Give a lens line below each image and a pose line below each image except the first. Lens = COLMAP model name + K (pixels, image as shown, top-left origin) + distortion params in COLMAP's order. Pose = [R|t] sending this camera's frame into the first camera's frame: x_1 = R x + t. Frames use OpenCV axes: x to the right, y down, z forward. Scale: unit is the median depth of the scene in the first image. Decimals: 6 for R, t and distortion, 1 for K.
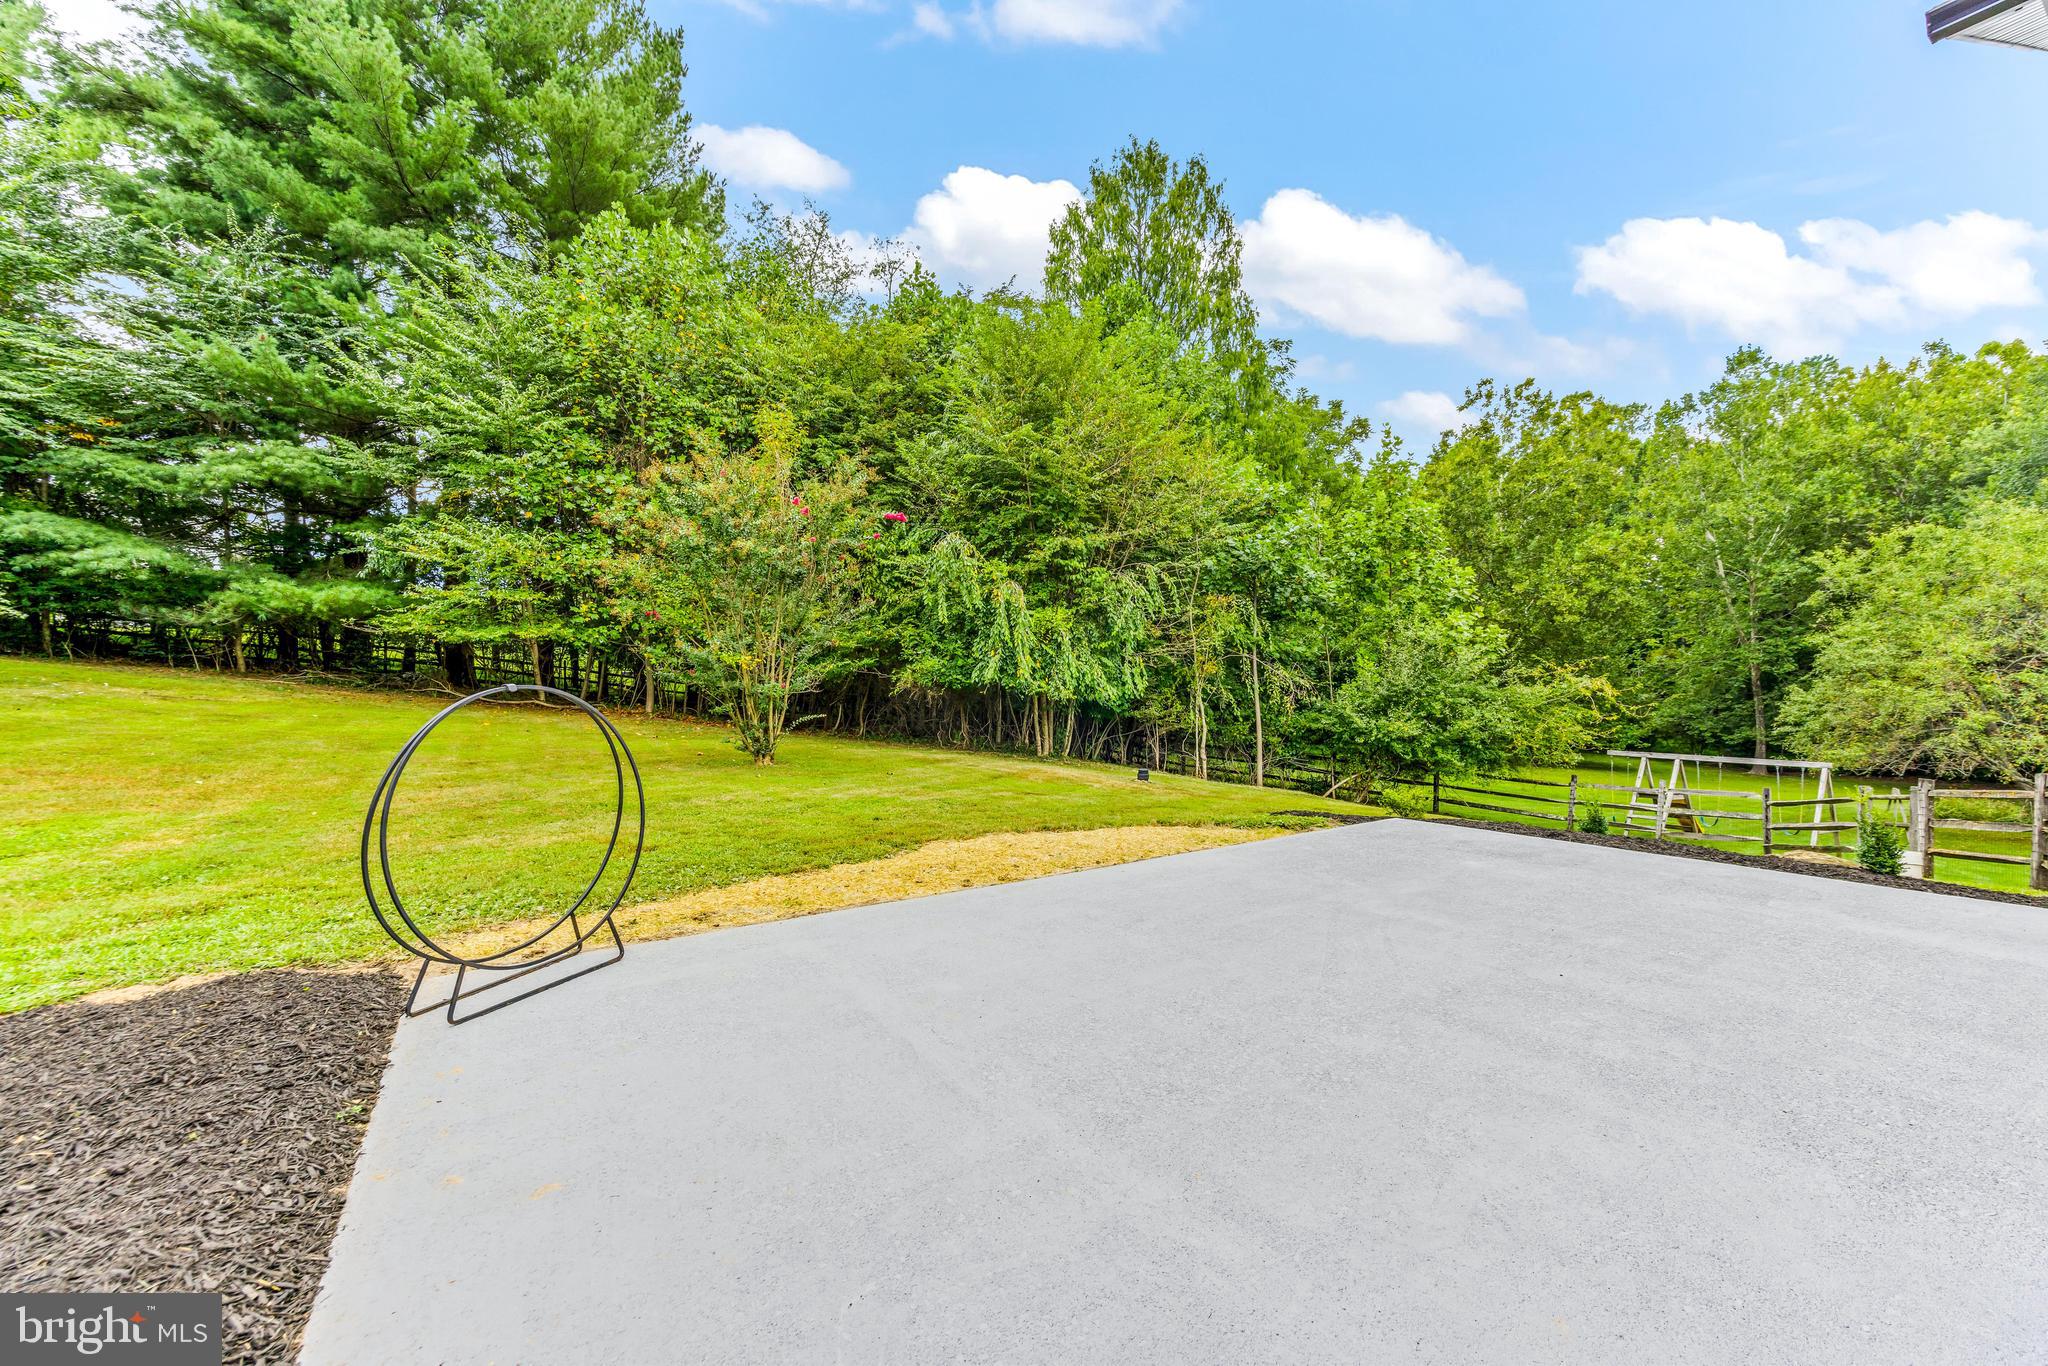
lens RADIAL K [[848.8, 0, 1021.0], [0, 848.8, 688.0], [0, 0, 1]] dist [-0.001873, 0.000135]
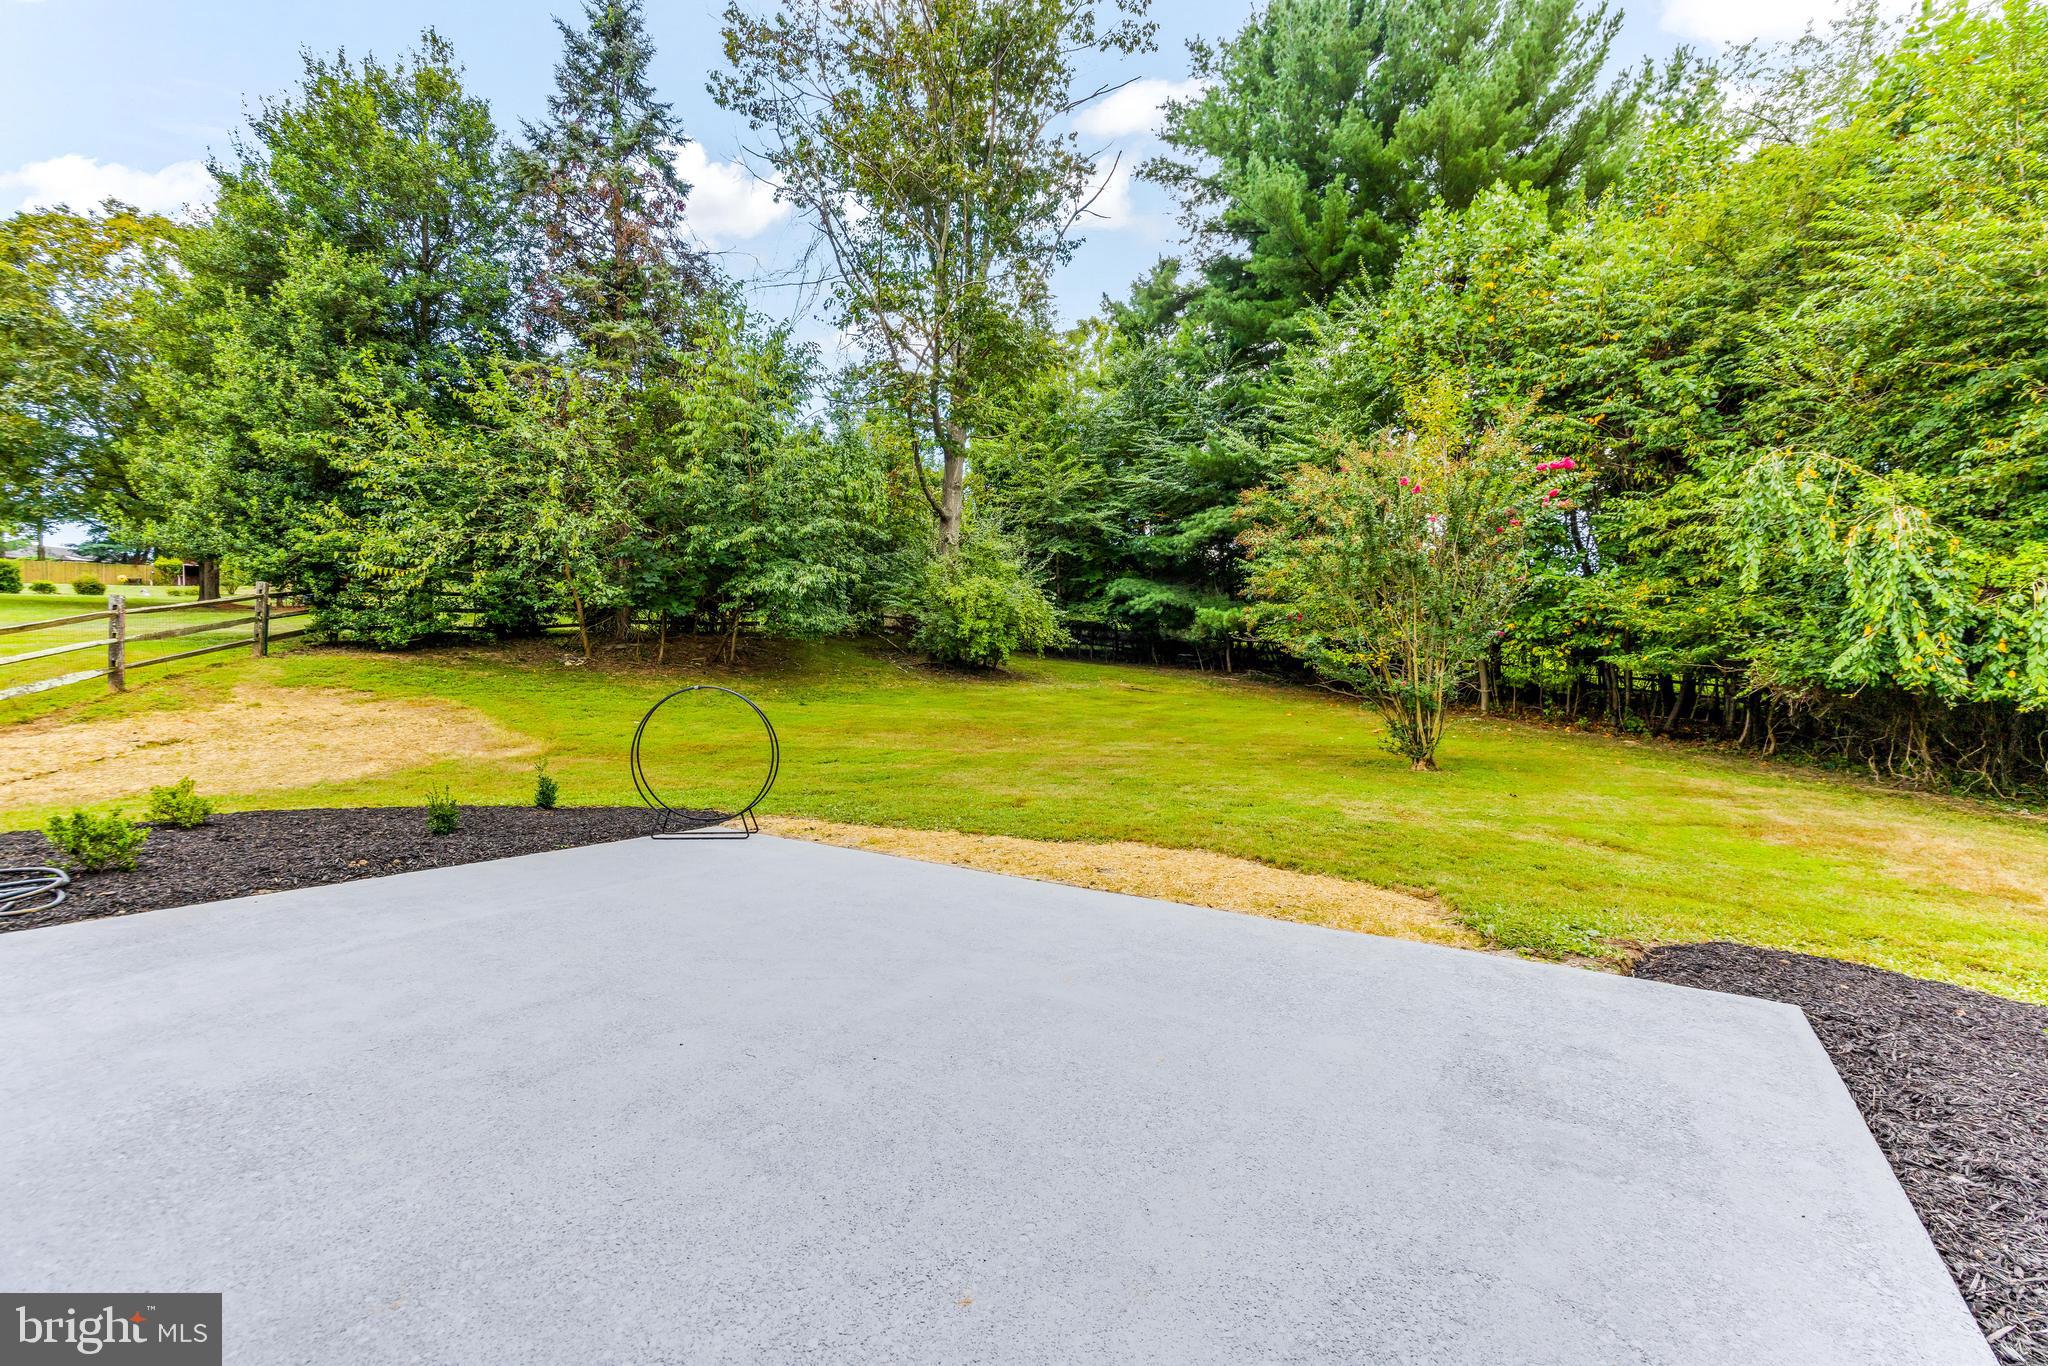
lens RADIAL K [[822.8, 0, 1022.8], [0, 822.8, 696.9], [0, 0, 1]] dist [-0.000864, 0.000347]
pose [[0.385912, 0.019503, -0.922329, 0.267851], [-0.000264, 0.999779, 0.021030, -0.005058], [0.922535, -0.007872, 0.385832, 0.174975]]
